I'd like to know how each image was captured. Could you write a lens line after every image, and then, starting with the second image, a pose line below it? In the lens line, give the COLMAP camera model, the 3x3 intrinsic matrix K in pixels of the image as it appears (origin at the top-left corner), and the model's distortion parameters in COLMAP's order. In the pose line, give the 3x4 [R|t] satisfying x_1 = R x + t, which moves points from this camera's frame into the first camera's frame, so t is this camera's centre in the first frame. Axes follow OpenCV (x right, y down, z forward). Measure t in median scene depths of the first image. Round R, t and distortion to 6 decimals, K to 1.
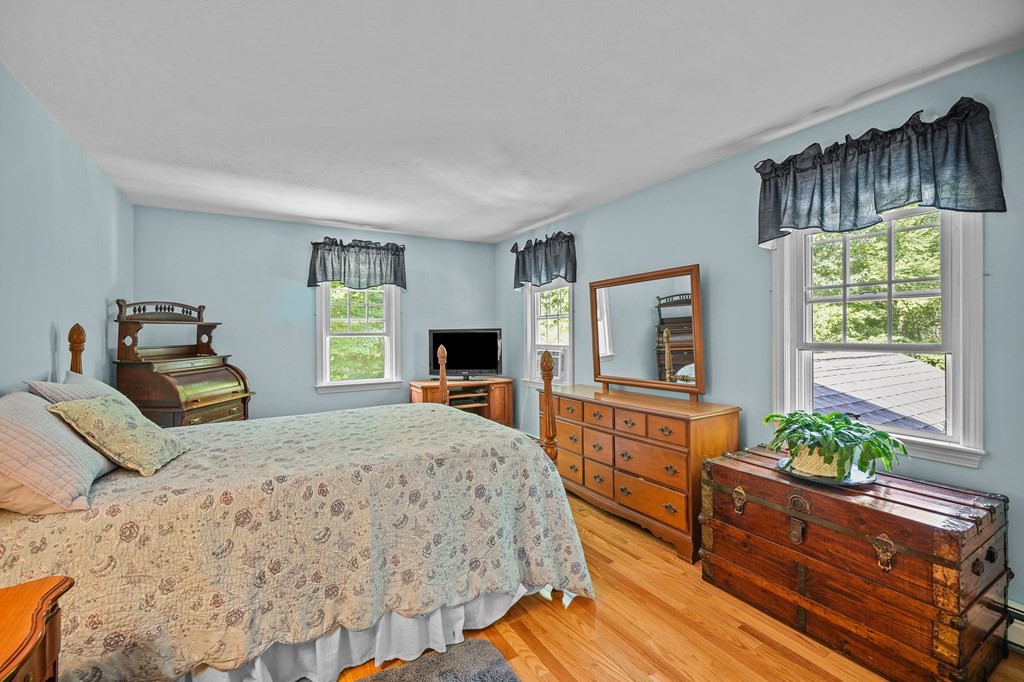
lens RADIAL K [[438.2, 0, 500.5], [0, 438.2, 338.0], [0, 0, 1]] dist [-0.002081, -0.000046]
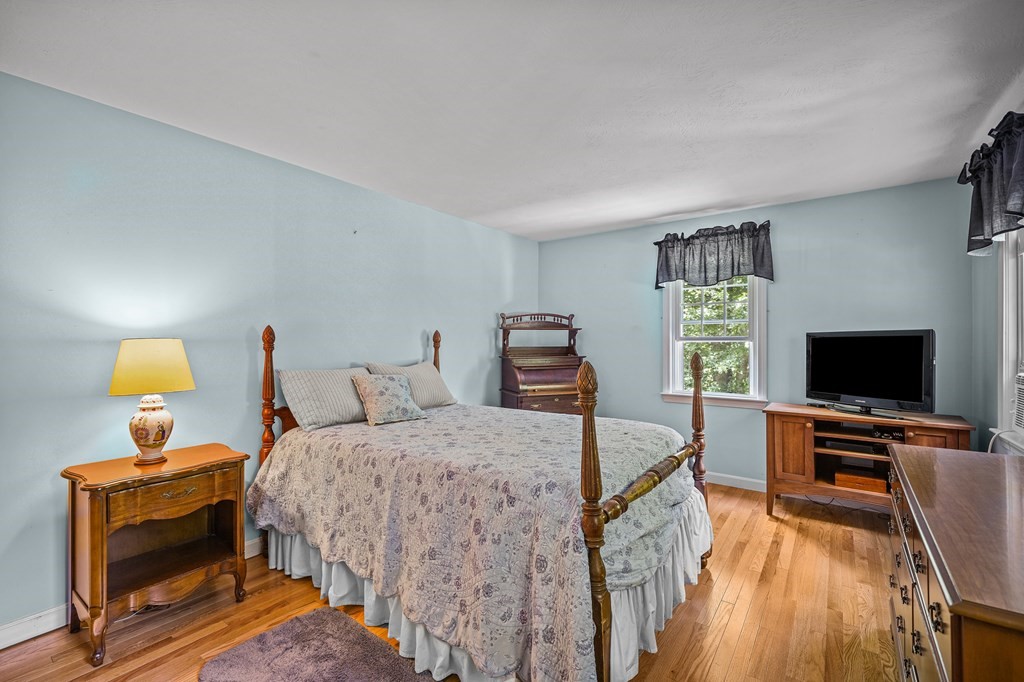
lens RADIAL K [[438.2, 0, 500.5], [0, 438.2, 338.0], [0, 0, 1]] dist [-0.002081, -0.000046]
pose [[0.386208, 0.001178, -0.922411, 0.358031], [-0.013476, 0.999900, -0.004365, -0.000875], [0.922313, 0.014117, 0.386185, 0.350663]]
